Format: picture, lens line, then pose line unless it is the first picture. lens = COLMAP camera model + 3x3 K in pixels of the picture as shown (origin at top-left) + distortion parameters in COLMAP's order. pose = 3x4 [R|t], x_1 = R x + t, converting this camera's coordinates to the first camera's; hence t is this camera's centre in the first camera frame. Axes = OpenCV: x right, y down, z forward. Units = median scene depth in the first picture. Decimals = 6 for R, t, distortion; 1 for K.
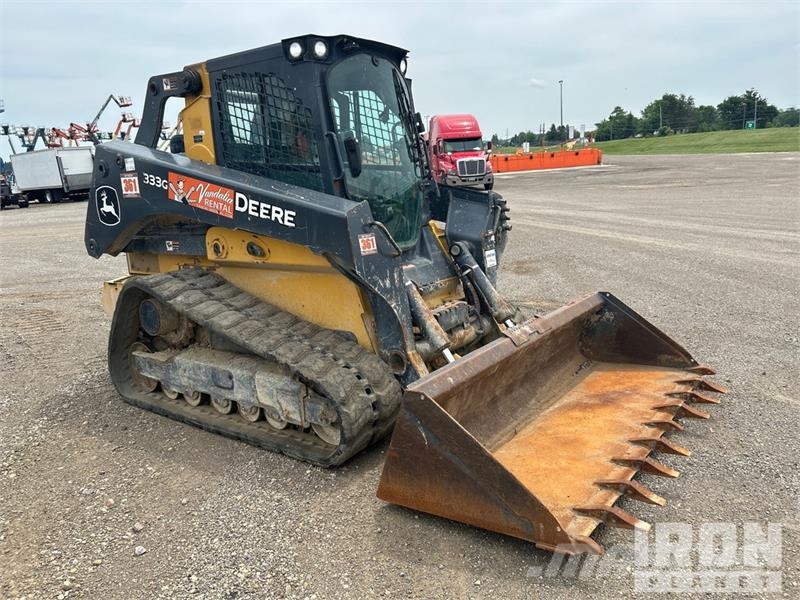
lens RADIAL K [[595.8, 0, 417.5], [0, 595.8, 314.7], [0, 0, 1]] dist [-0.005735, -0.004890]
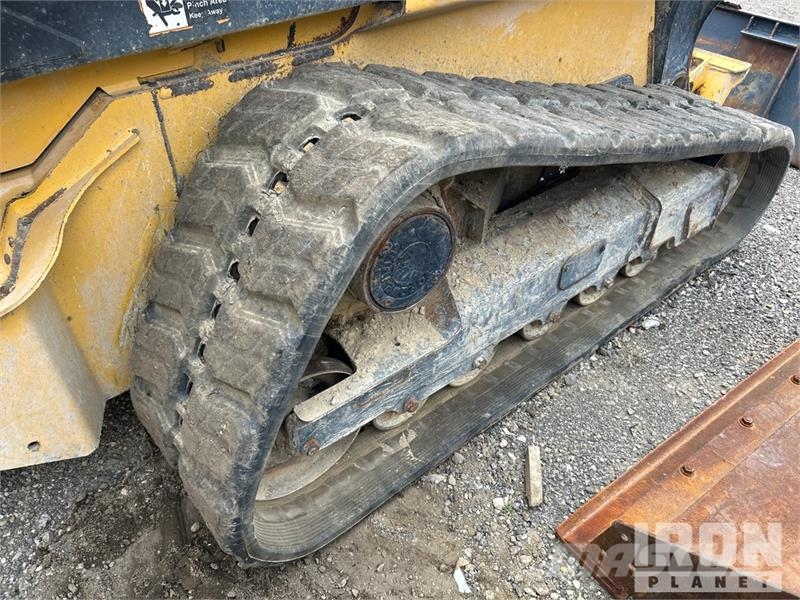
lens RADIAL K [[600.9, 0, 402.5], [0, 600.9, 299.5], [0, 0, 1]] dist [0.068364, -0.077059]
pose [[0.292984, -0.584250, 0.756844, -0.752019], [0.190200, 0.811374, 0.552717, -0.162945], [-0.937008, -0.017985, 0.348844, 0.976680]]
